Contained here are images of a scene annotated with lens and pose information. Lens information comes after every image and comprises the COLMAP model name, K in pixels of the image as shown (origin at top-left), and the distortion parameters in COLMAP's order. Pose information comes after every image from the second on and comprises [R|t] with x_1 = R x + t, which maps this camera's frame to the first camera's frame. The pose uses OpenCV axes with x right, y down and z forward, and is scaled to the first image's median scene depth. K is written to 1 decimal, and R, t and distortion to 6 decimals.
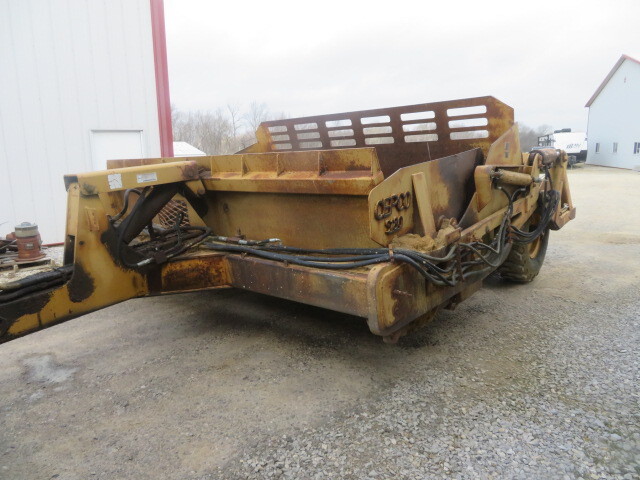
lens RADIAL K [[446.3, 0, 314.5], [0, 446.3, 241.6], [0, 0, 1]] dist [-0.017757, 0.006612]
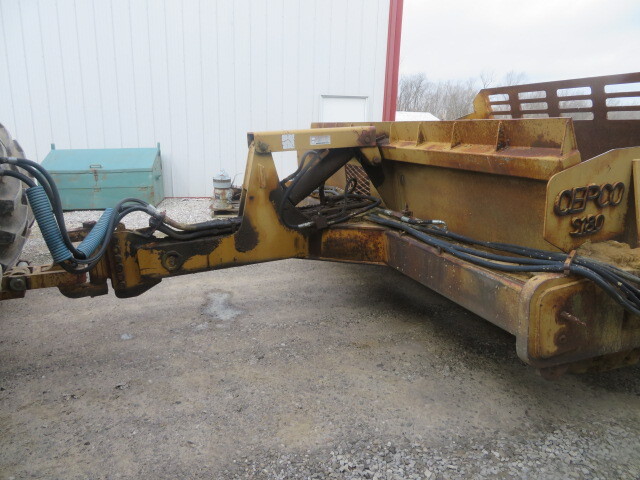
lens RADIAL K [[446.3, 0, 323.6], [0, 446.3, 238.4], [0, 0, 1]] dist [-0.017757, 0.006612]
pose [[0.873616, 0.164038, -0.458133, 0.126338], [-0.139312, 0.986373, 0.087525, -0.018058], [0.466248, -0.012640, 0.884564, 0.135140]]
